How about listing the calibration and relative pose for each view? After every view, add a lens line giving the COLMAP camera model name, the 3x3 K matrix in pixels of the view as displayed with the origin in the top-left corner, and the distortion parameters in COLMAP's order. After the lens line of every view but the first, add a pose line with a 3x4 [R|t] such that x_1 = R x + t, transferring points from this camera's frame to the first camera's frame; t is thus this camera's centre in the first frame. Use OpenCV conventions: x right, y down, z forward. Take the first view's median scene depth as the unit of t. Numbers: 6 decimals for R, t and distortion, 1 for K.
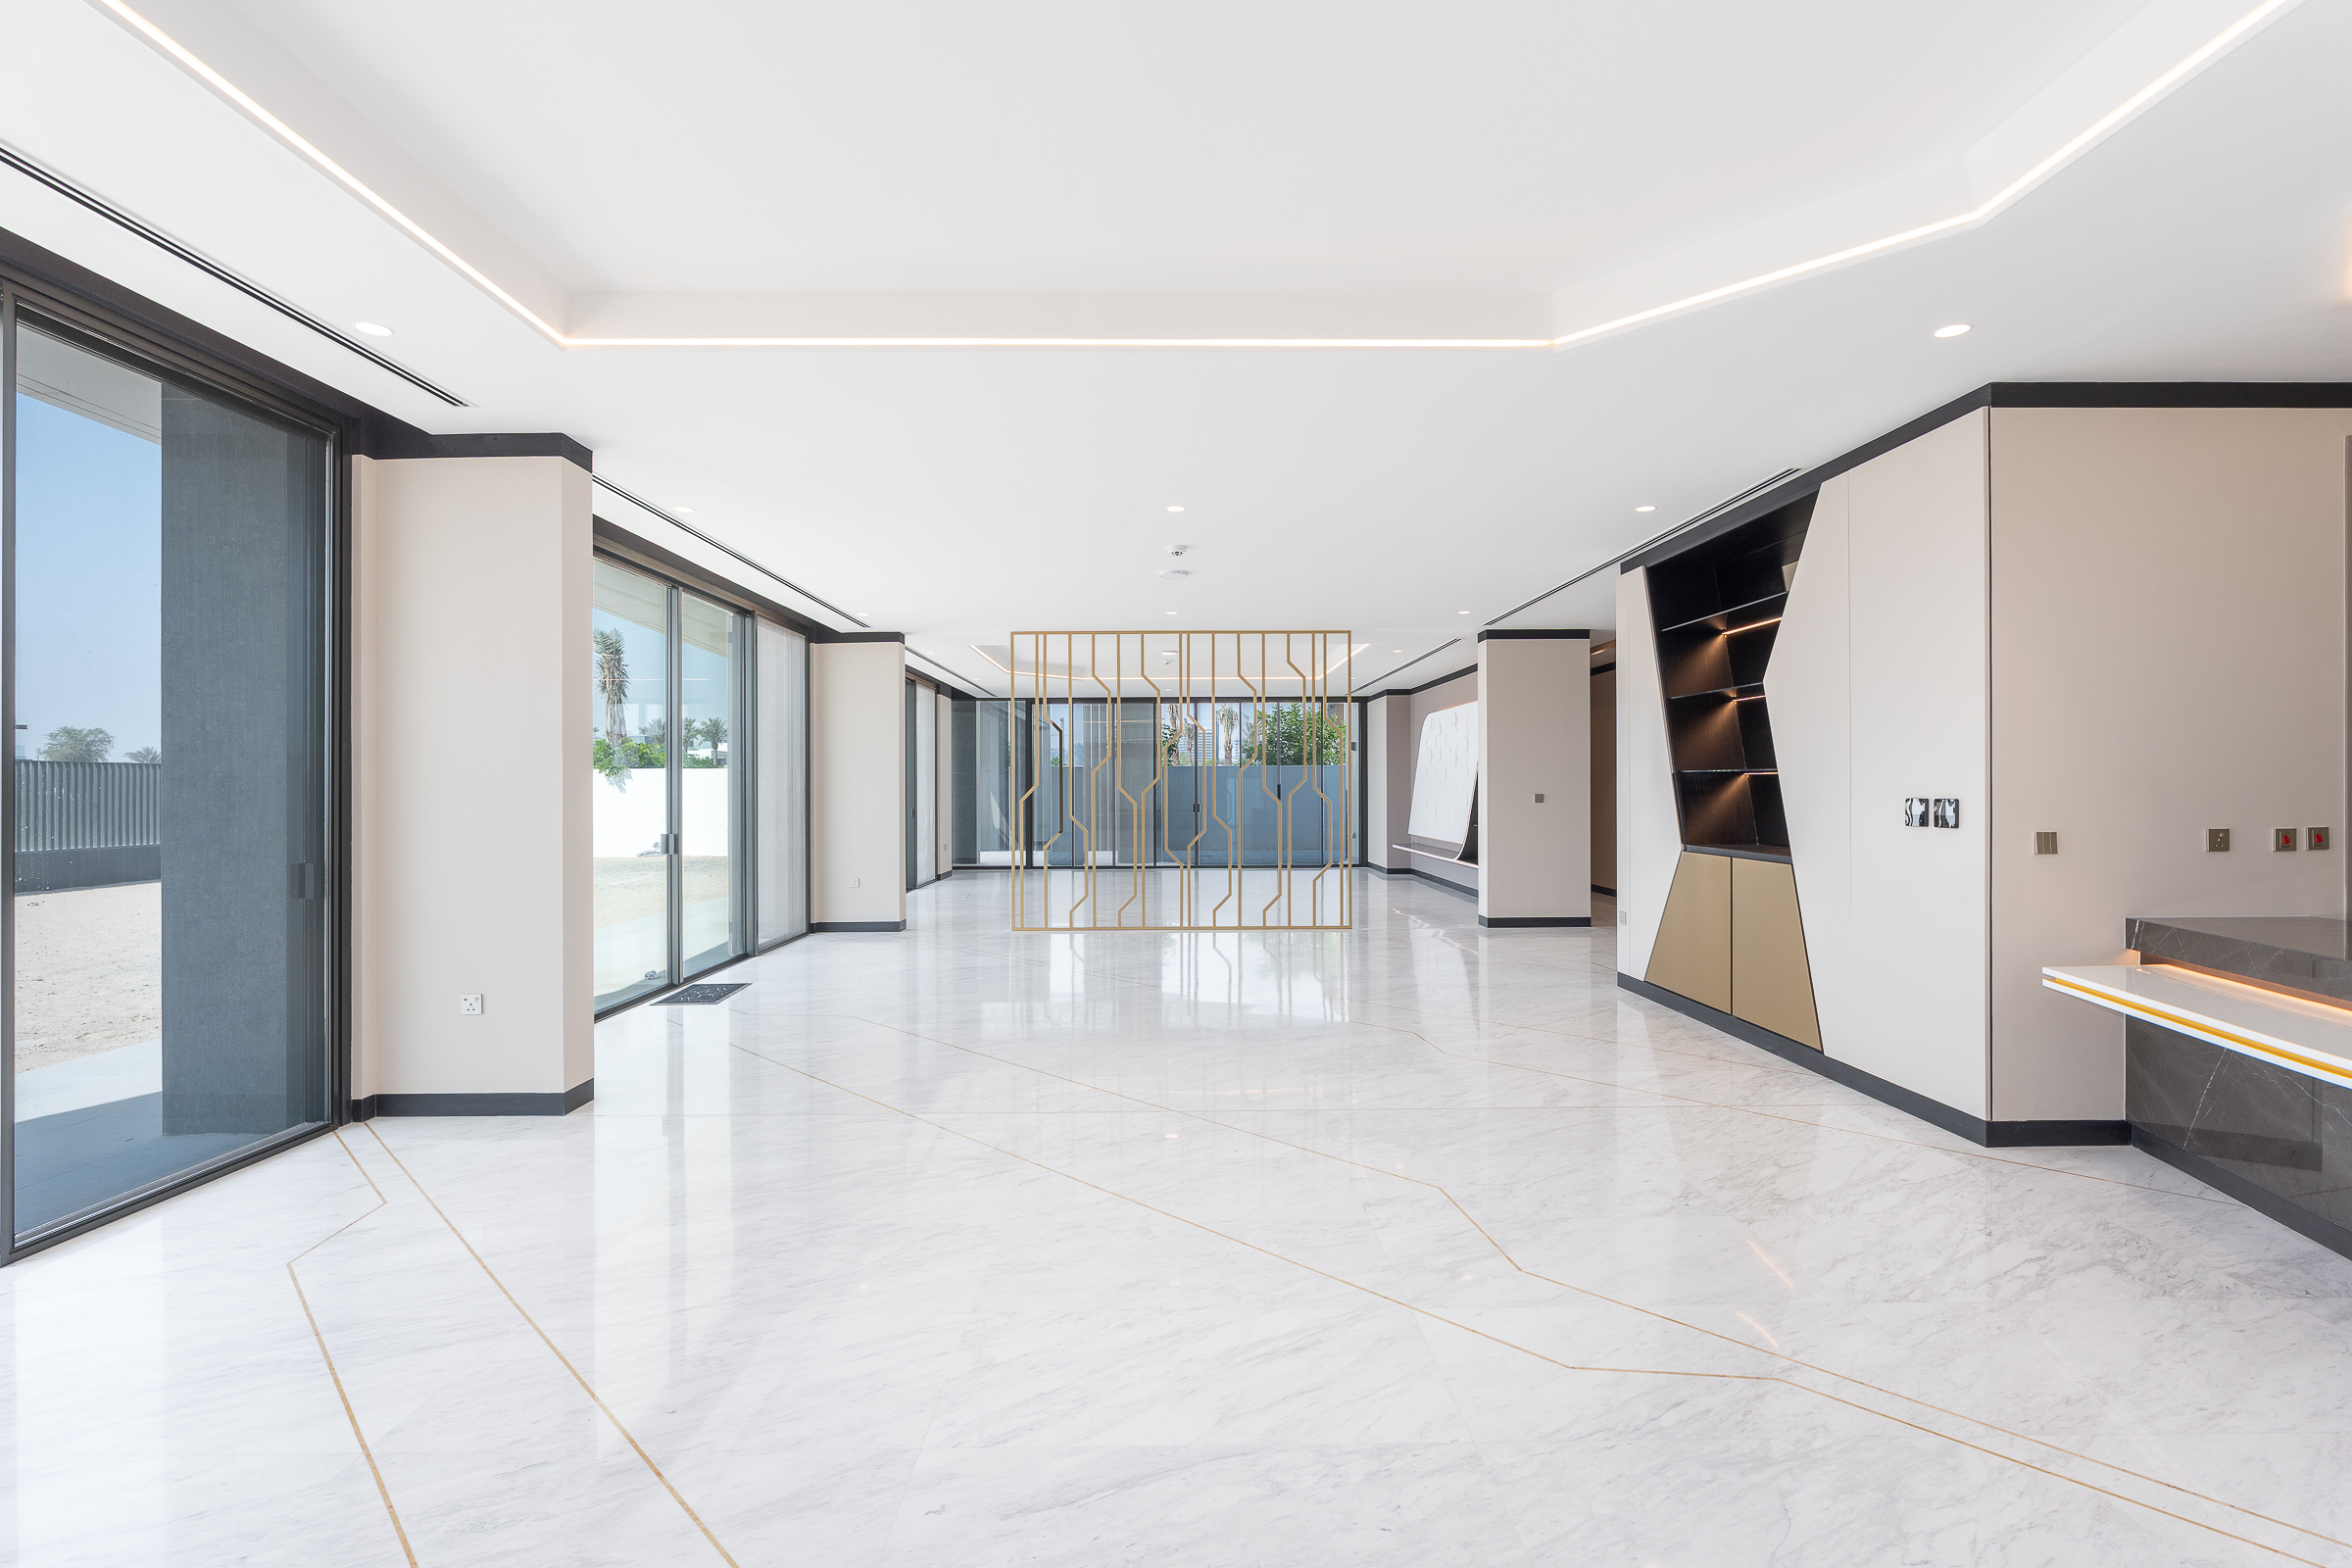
lens RADIAL K [[1069.2, 0, 1176.0], [0, 1069.2, 784.0], [0, 0, 1]] dist [-0.004063, -0.000414]
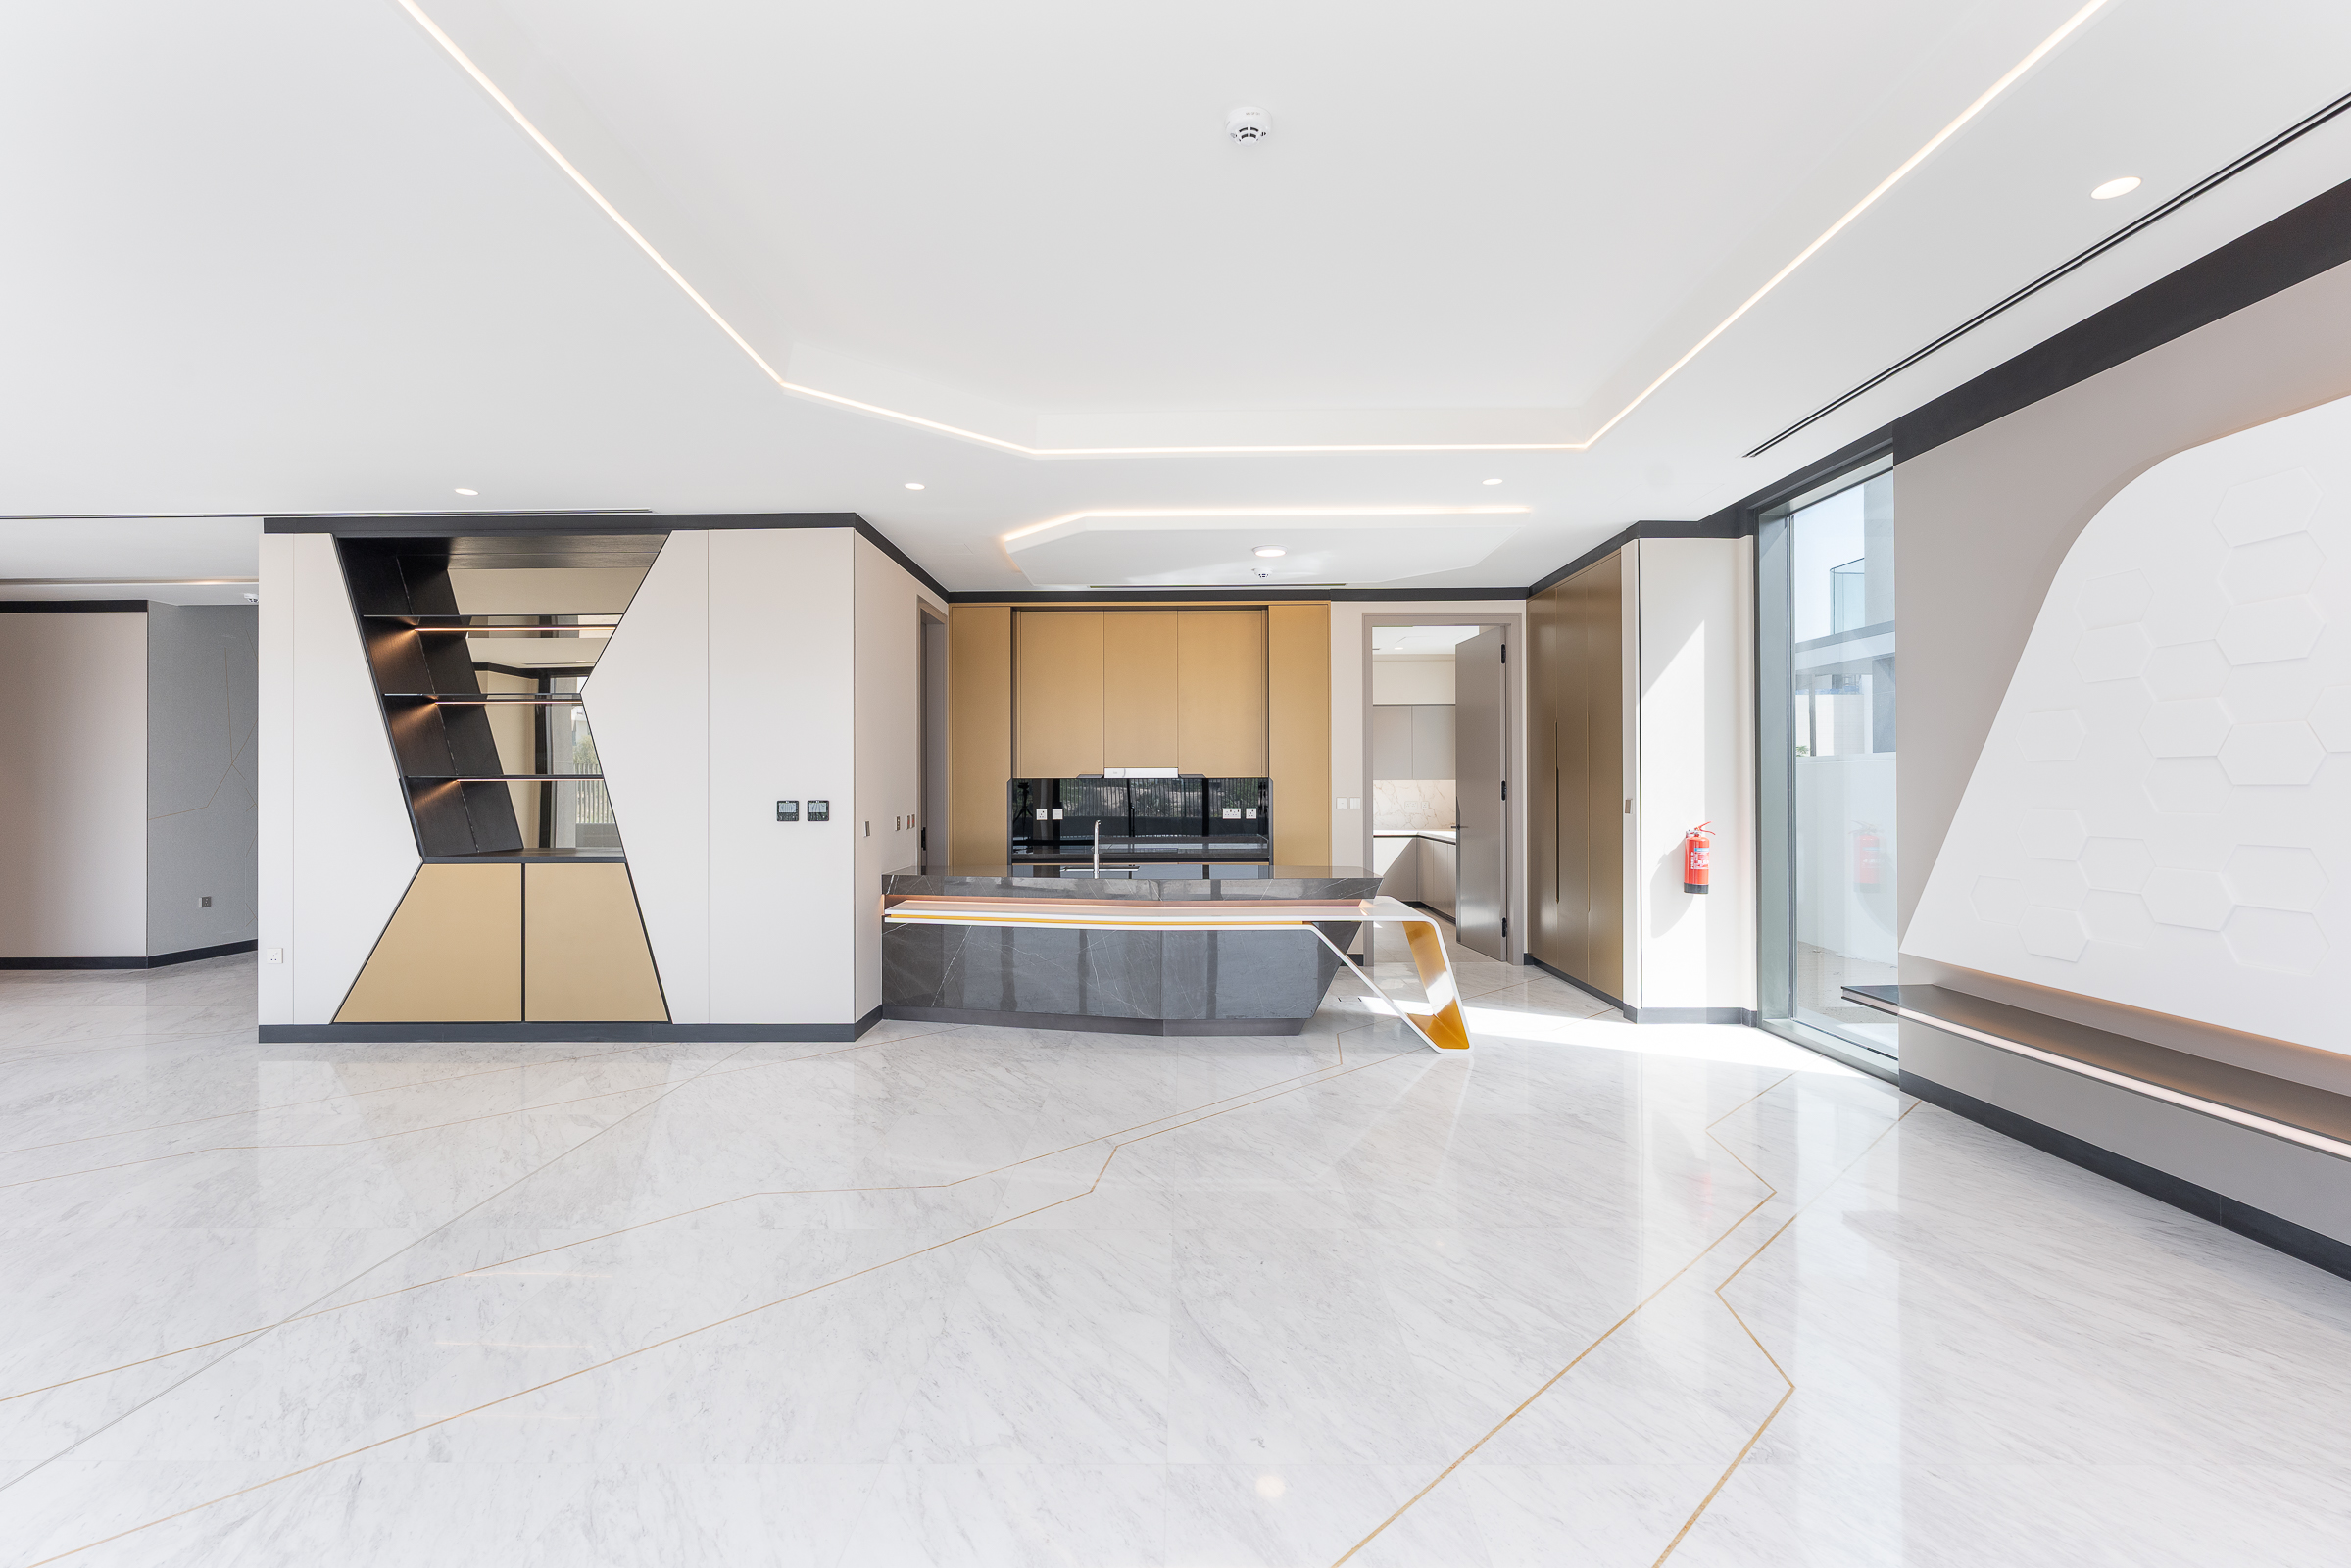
lens RADIAL K [[1063.2, 0, 1175.5], [0, 1063.2, 784.0], [0, 0, 1]] dist [-0.001545, 0.000021]
pose [[0.021667, 0.007615, 0.999736, -0.624142], [0.001933, 0.999969, -0.007659, 0.003991], [-0.999763, 0.002099, 0.021652, 0.497400]]
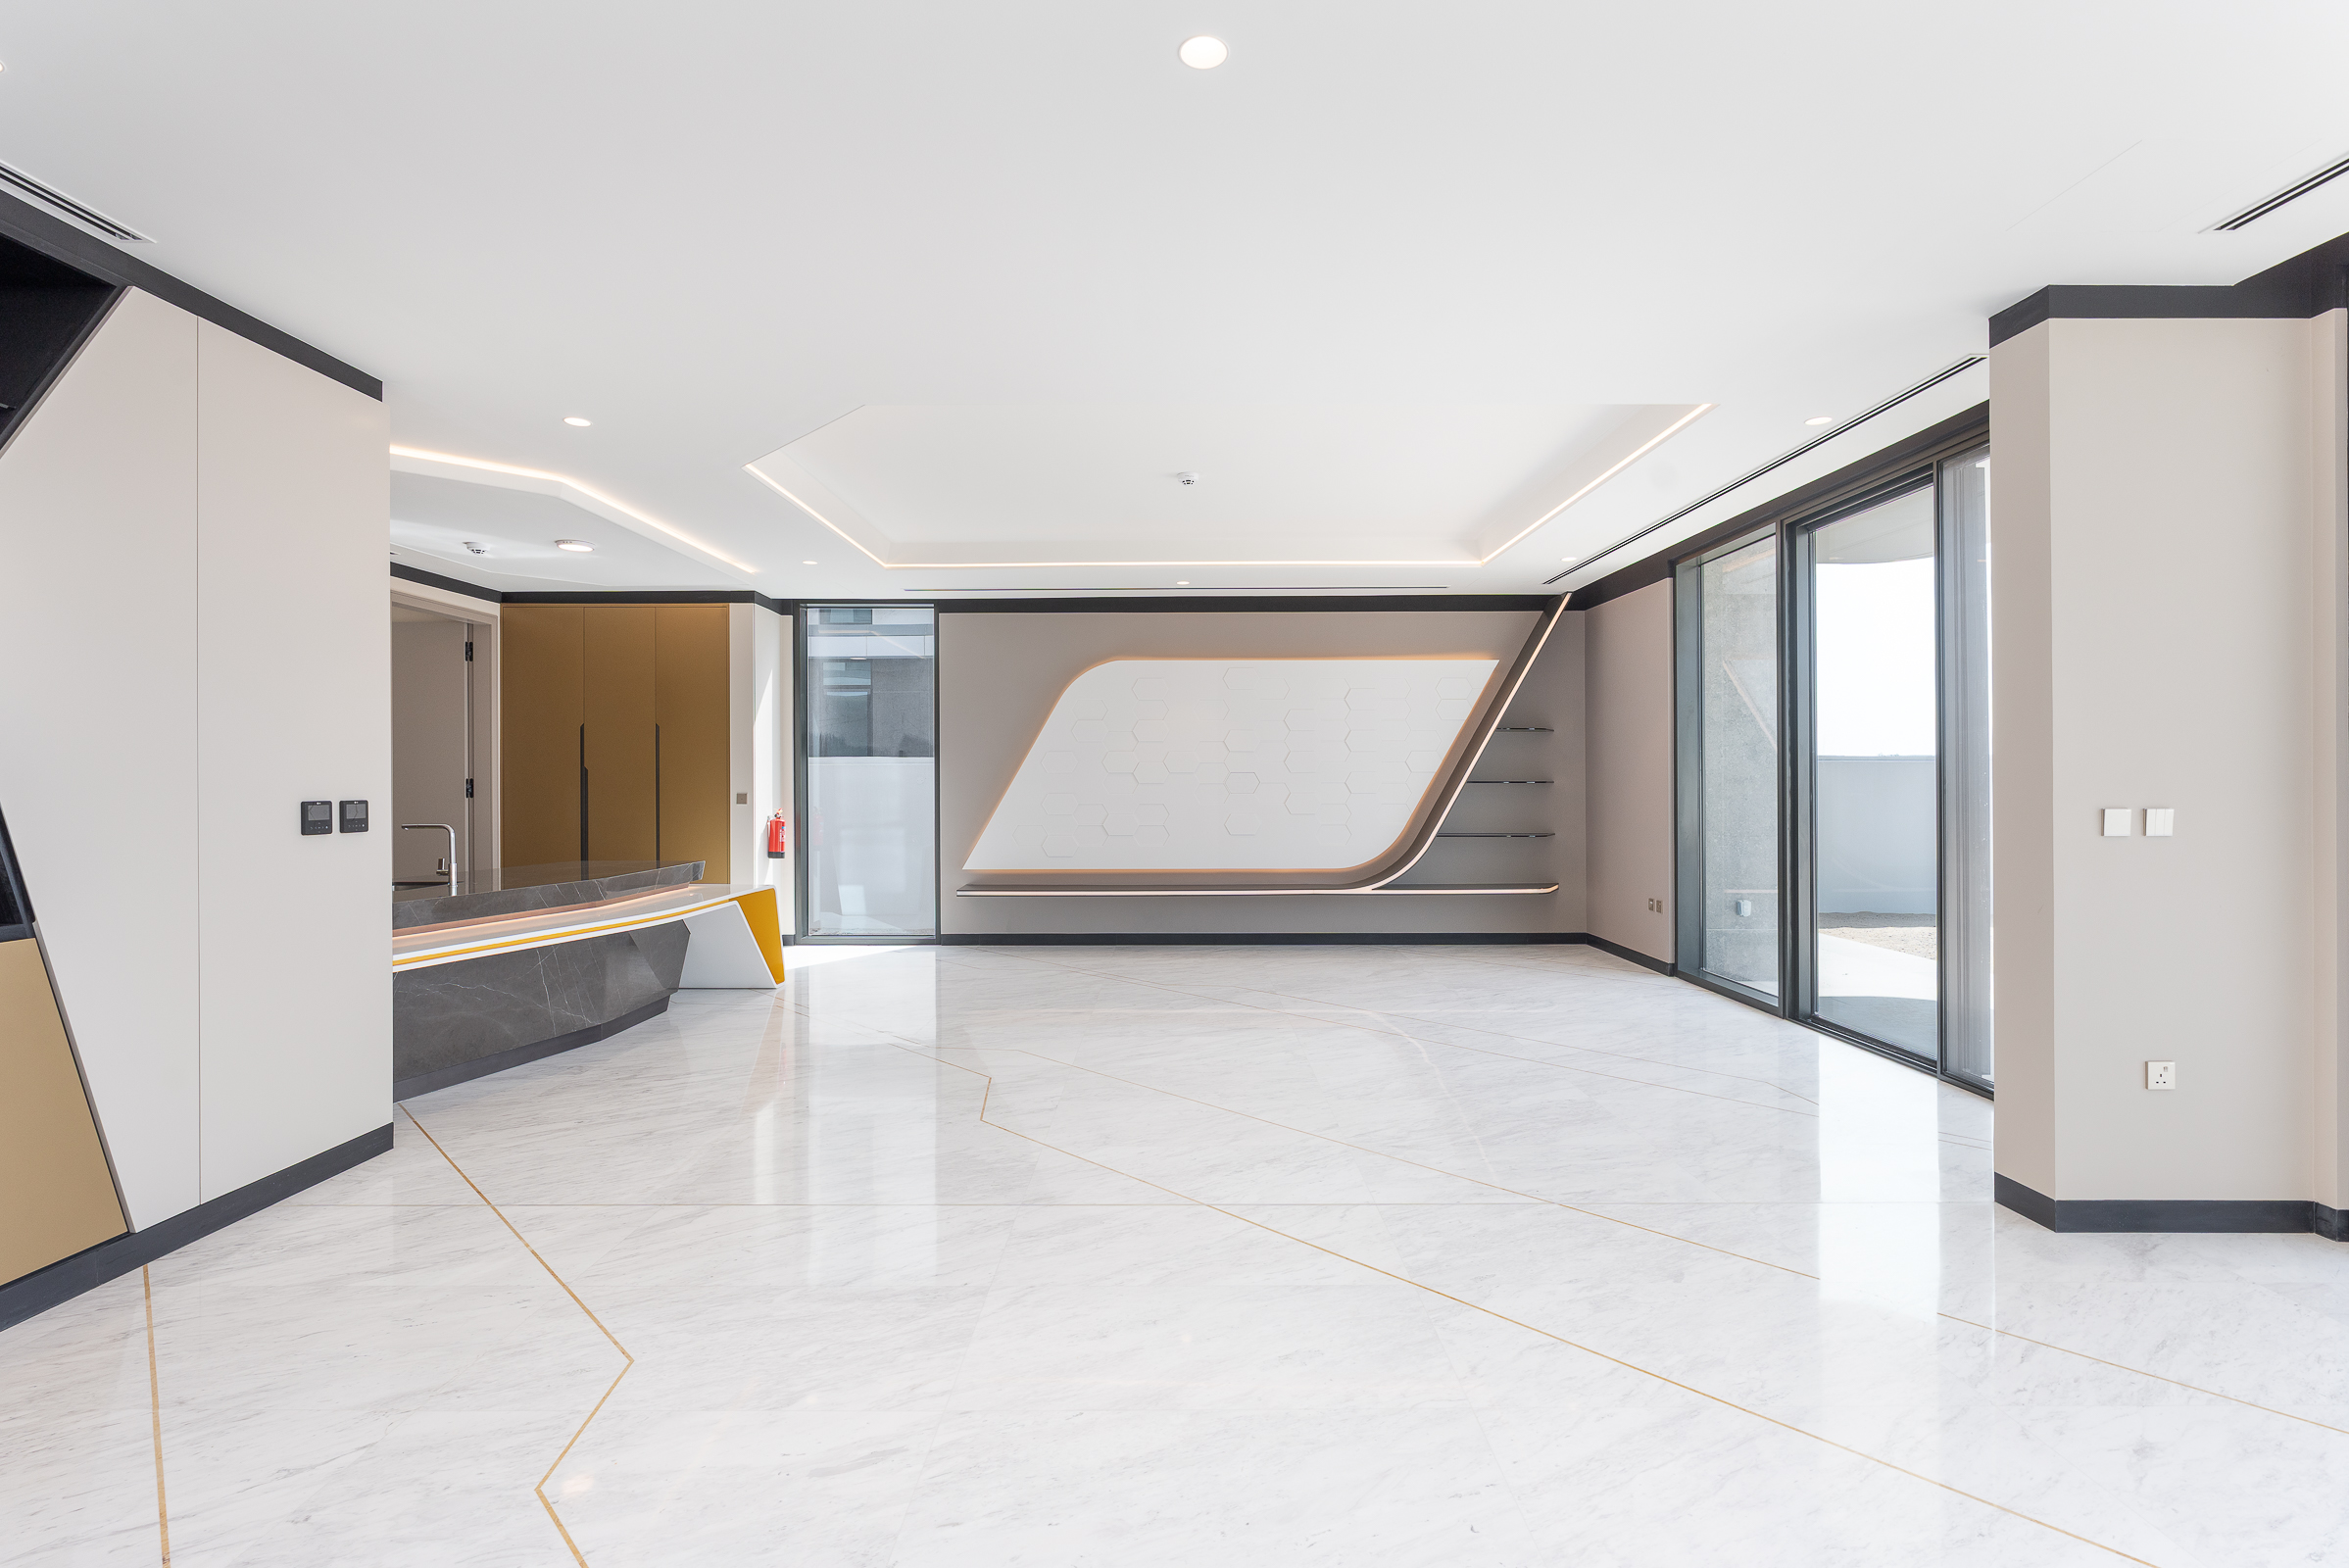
lens RADIAL K [[1067.8, 0, 1174.5], [0, 1067.8, 784.0], [0, 0, 1]] dist [-0.004063, -0.000414]
pose [[-0.999853, 0.006829, 0.015727, 0.008209], [0.006819, 0.999977, -0.000654, 0.004841], [-0.015731, -0.000547, -0.999876, 1.848179]]
